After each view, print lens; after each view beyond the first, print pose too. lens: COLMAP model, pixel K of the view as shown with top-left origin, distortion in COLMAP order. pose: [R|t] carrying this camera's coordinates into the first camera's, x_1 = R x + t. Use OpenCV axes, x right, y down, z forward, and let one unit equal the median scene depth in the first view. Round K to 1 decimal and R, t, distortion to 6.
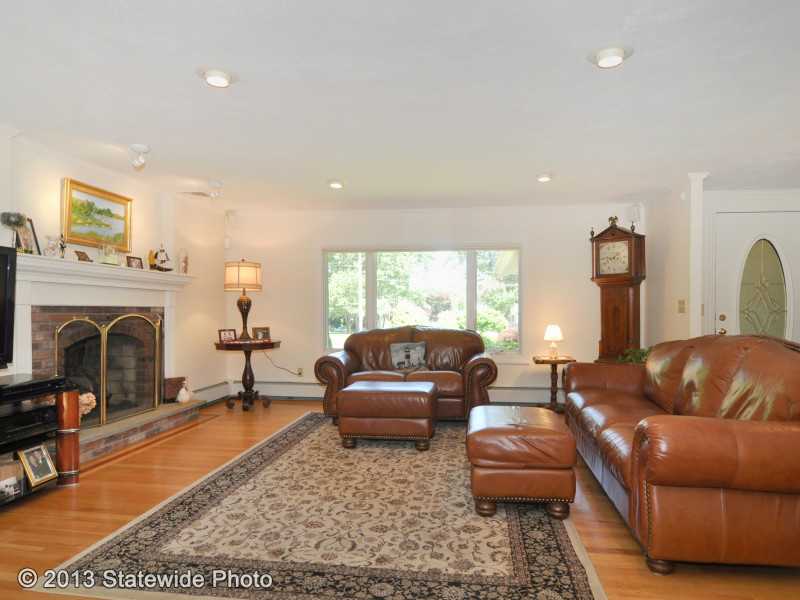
lens RADIAL K [[586.0, 0, 400.0], [0, 586.0, 300.0], [0, 0, 1]] dist [-0.000183, -0.001245]
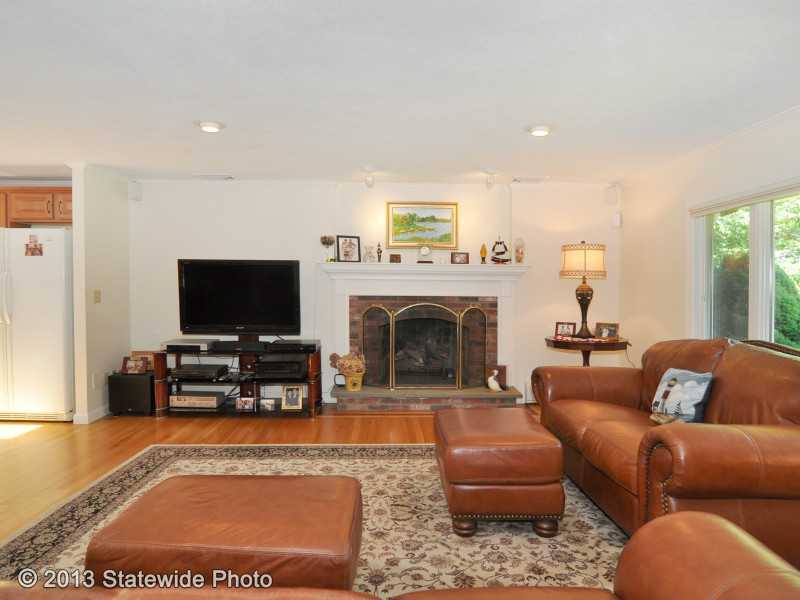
lens RADIAL K [[481.3, 0, 368.8], [0, 481.3, 297.2], [0, 0, 1]] dist [-0.032899, -0.000158]
pose [[0.096553, 0.016974, -0.995183, 0.466741], [0.013403, 0.999742, 0.018352, -0.006575], [0.995238, -0.015110, 0.096301, 0.743024]]
